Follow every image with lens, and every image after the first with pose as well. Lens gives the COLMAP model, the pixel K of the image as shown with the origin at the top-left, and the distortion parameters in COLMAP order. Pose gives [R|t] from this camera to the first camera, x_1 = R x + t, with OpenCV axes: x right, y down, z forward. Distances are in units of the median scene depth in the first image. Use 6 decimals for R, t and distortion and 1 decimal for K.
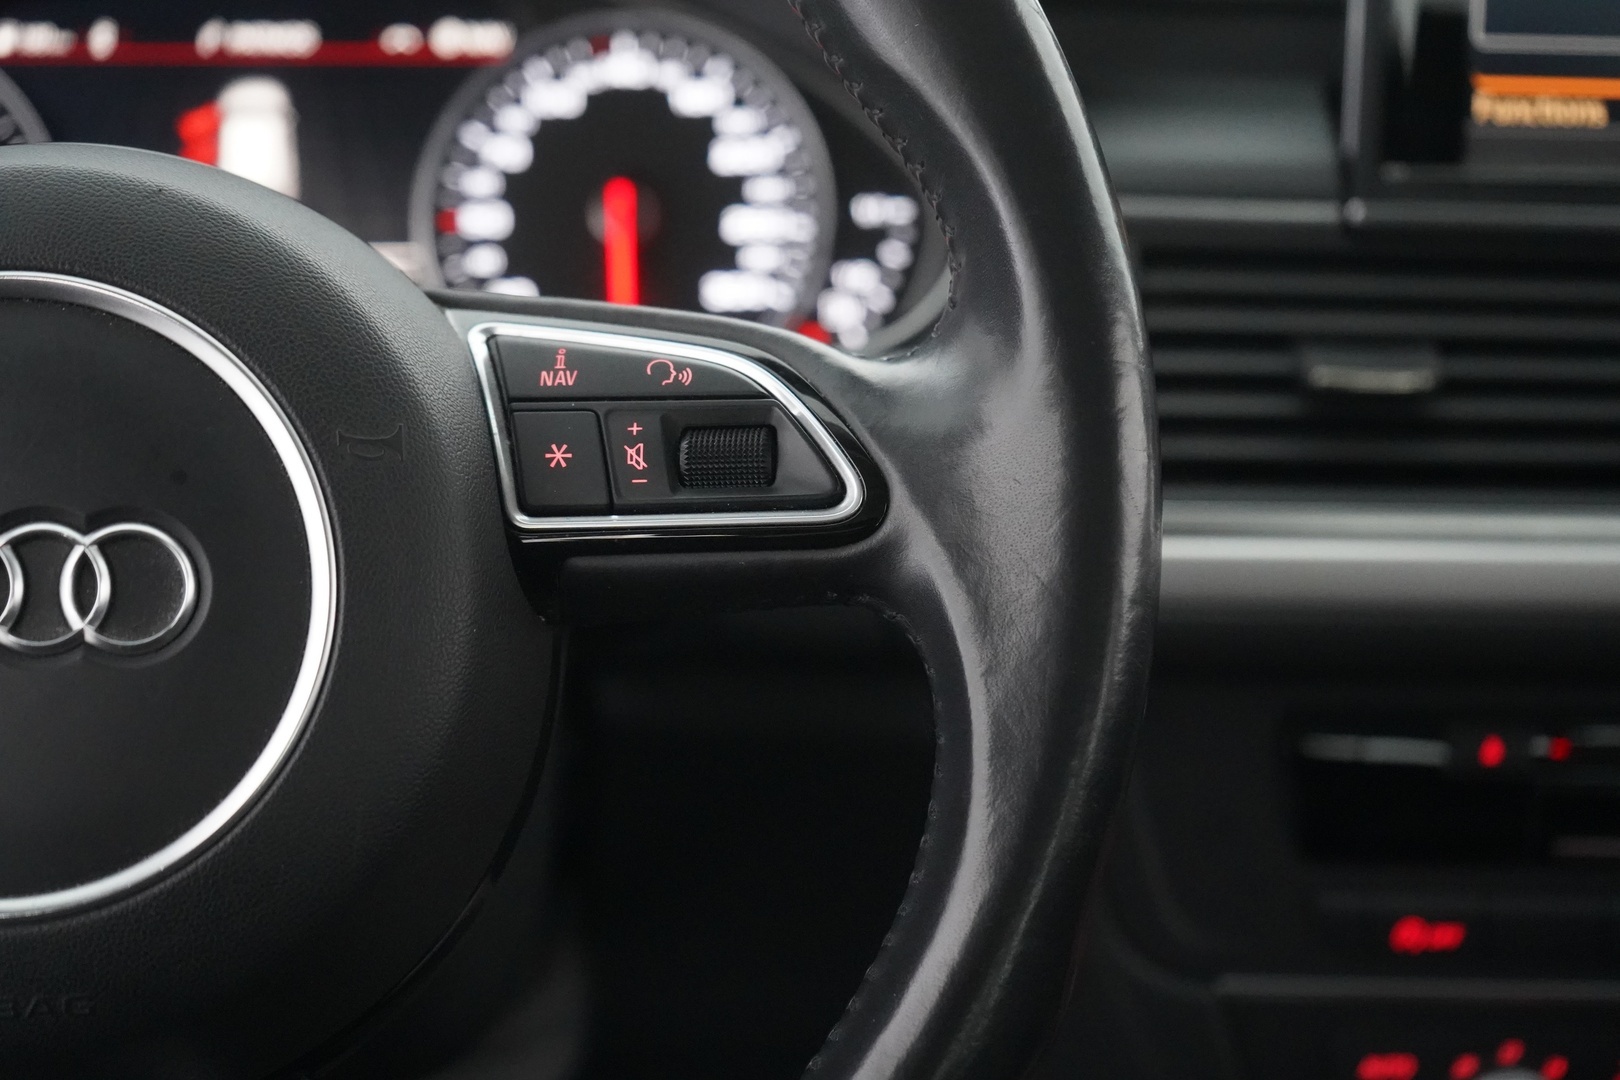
lens RADIAL K [[3008.0, 0, 810.0], [0, 3008.0, 540.0], [0, 0, 1]] dist [-0.043251, 0.283695]
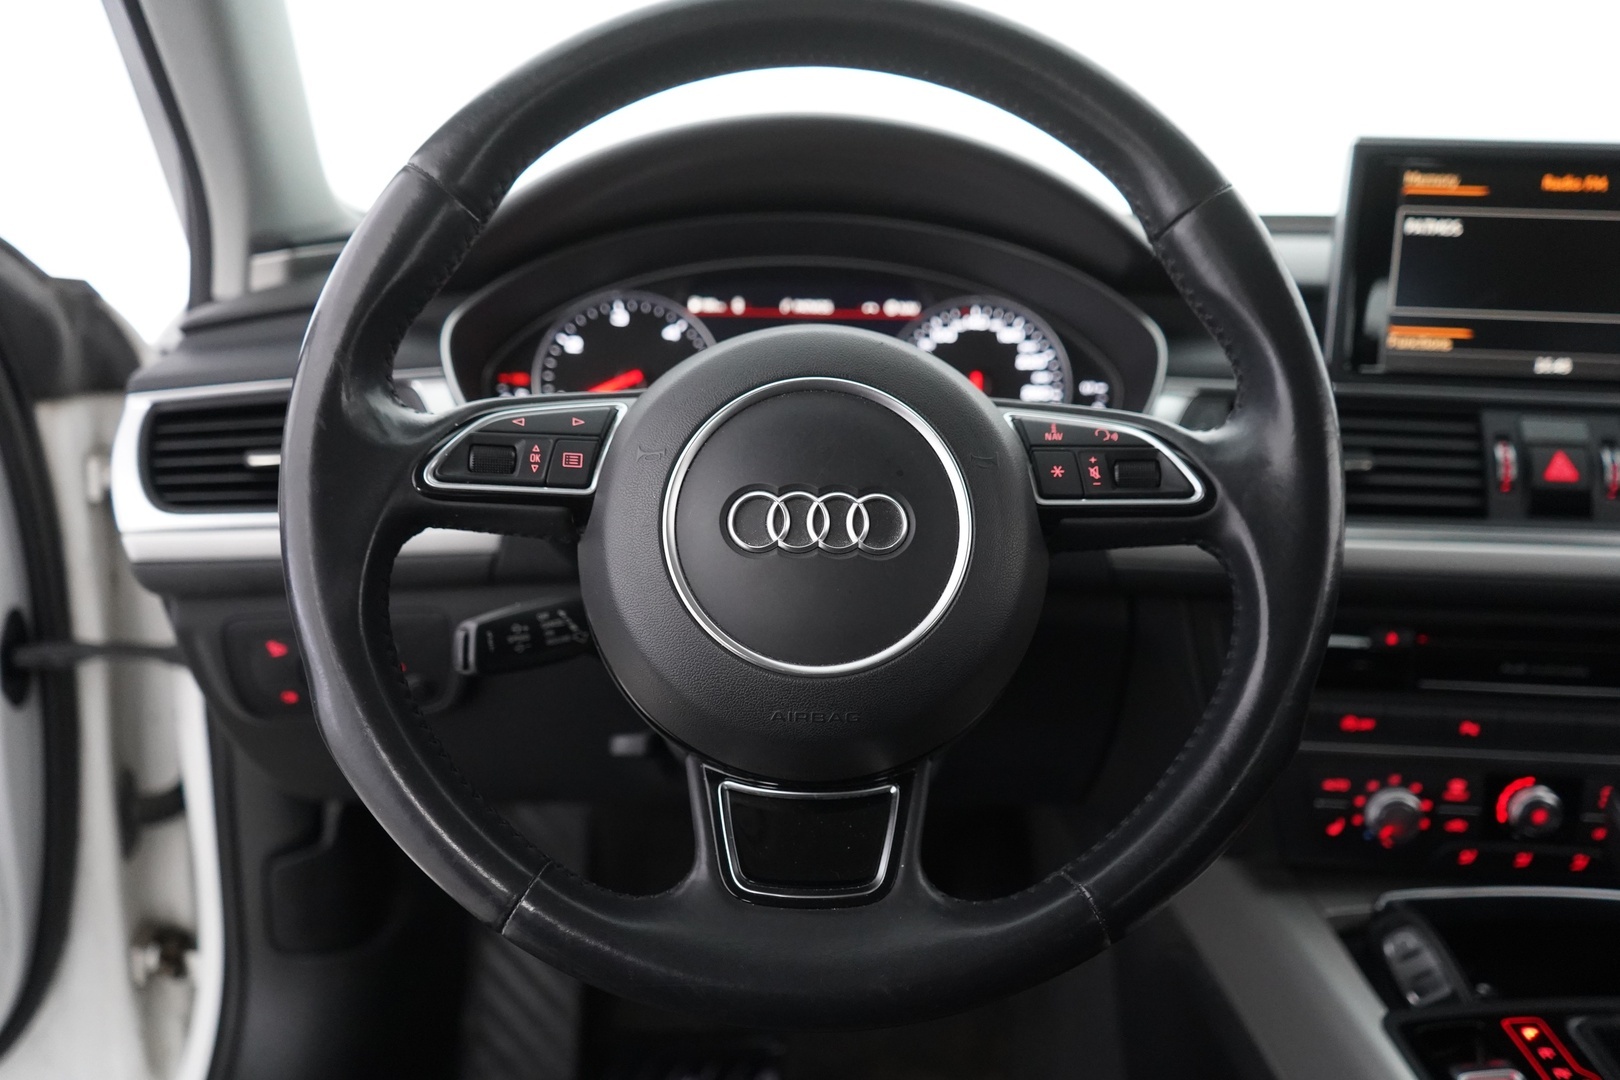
lens RADIAL K [[1309.8, 0, 810.0], [0, 1309.8, 540.0], [0, 0, 1]] dist [-0.001778, 0.005374]
pose [[0.998418, 0.024294, -0.050710, -0.143505], [-0.025519, 0.999395, -0.023651, 0.032298], [0.050105, 0.024908, 0.998433, 0.038808]]
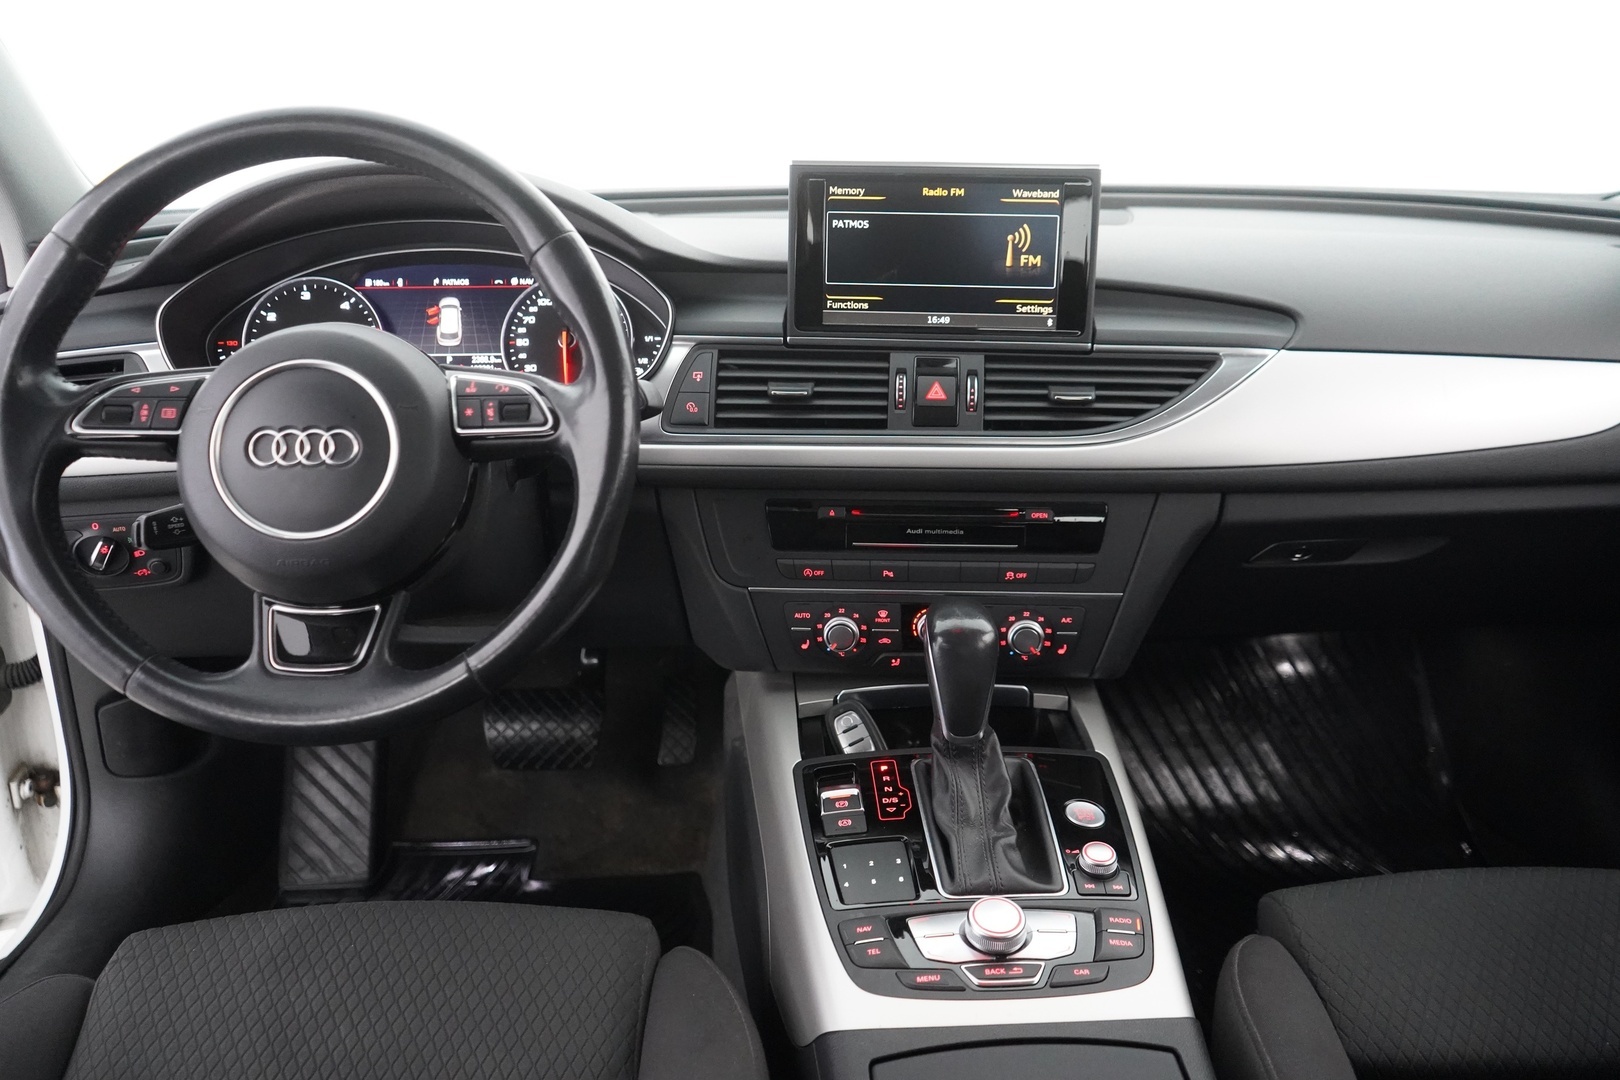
lens RADIAL K [[1309.8, 0, 810.0], [0, 1309.8, 540.0], [0, 0, 1]] dist [-0.001778, 0.005374]
pose [[0.999398, -0.000195, -0.034684, 0.249114], [0.001869, 0.998835, 0.048228, 0.032749], [0.034634, -0.048264, 0.998234, -0.353017]]
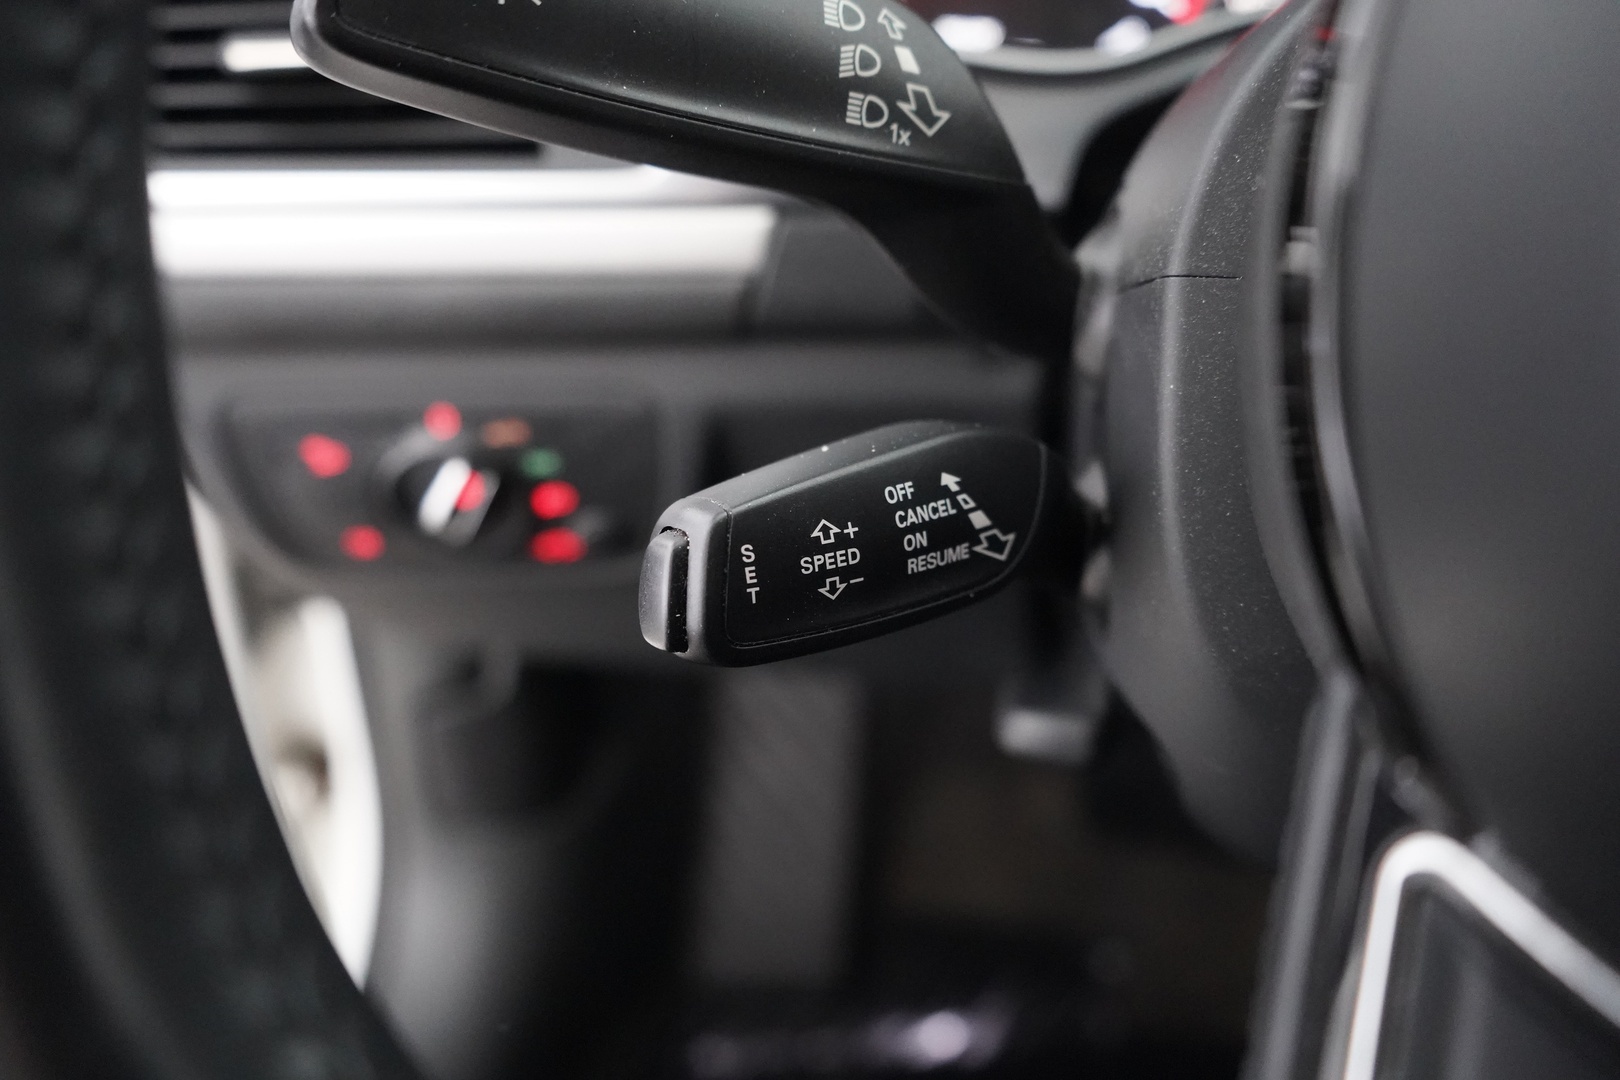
lens RADIAL K [[1309.8, 0, 810.0], [0, 1309.8, 540.0], [0, 0, 1]] dist [-0.001778, 0.005374]
pose [[0.972456, 0.101598, -0.209779, -0.295551], [-0.056563, 0.975964, 0.210465, 0.018262], [0.226120, -0.192802, 0.954828, 0.530927]]
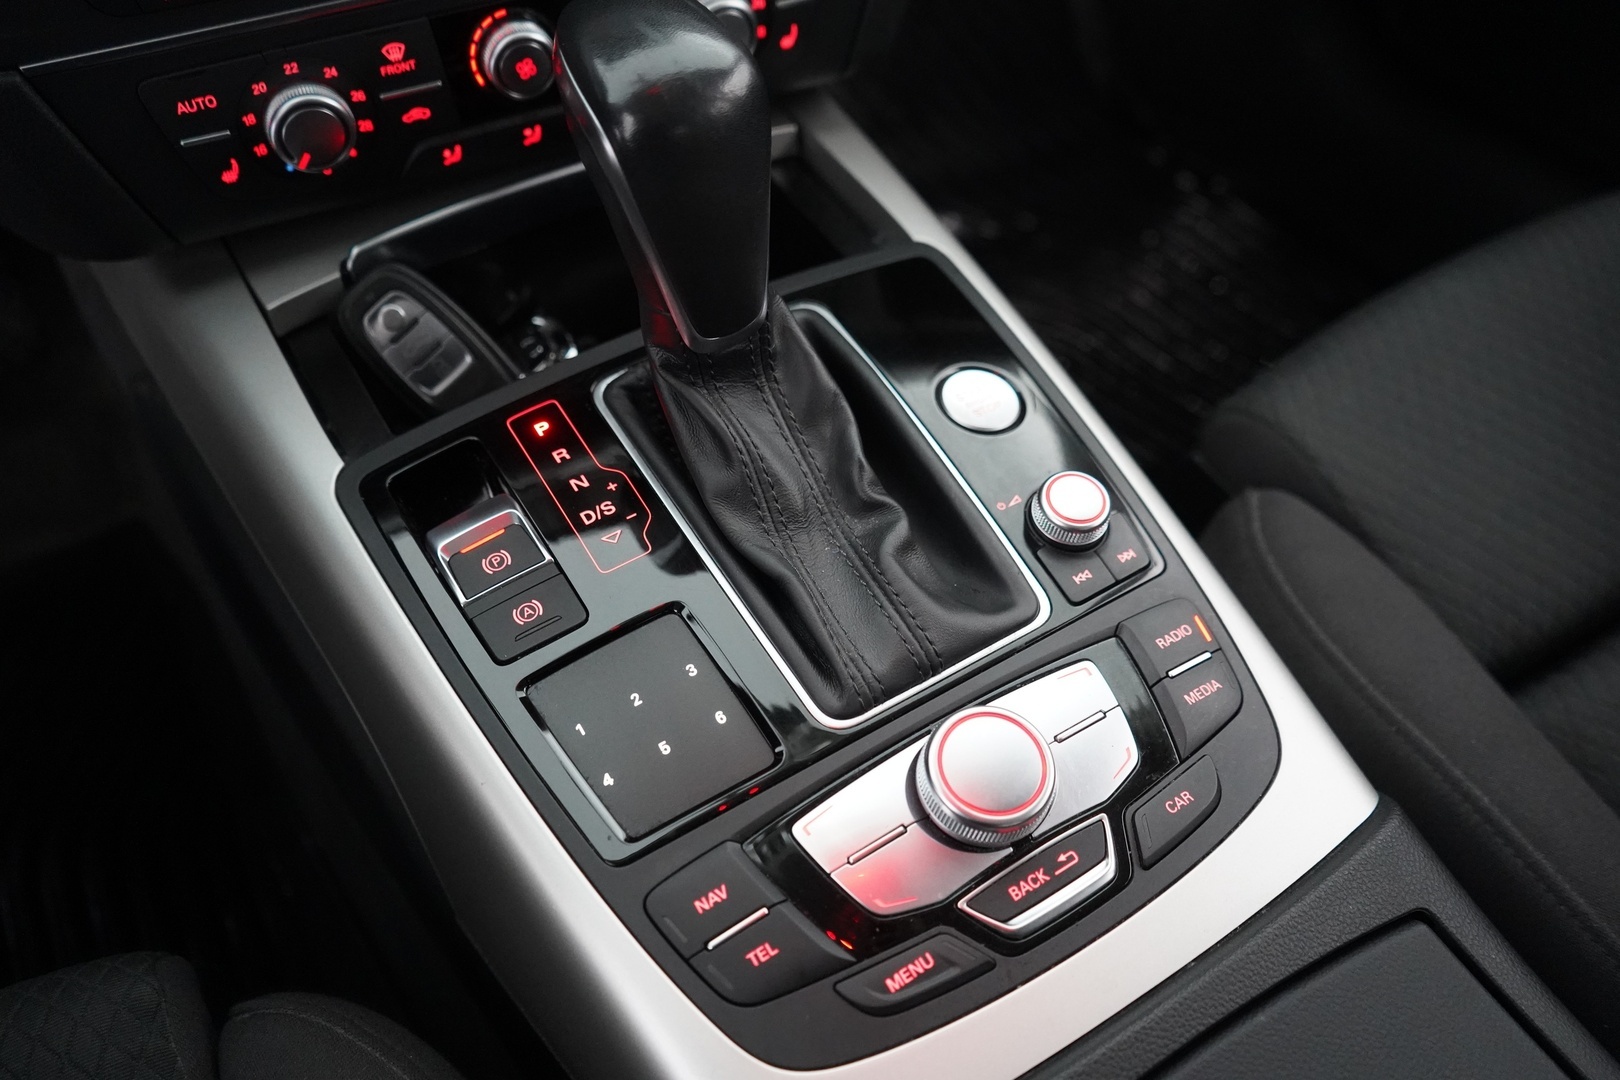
lens RADIAL K [[1323.8, 0, 803.2], [0, 1323.8, 518.3], [0, 0, 1]] dist [0.000146, 0.011200]
pose [[0.889222, -0.347336, 0.297727, 0.194222], [0.133553, 0.819550, 0.557226, 0.044810], [-0.437547, -0.455735, 0.775150, 0.392780]]
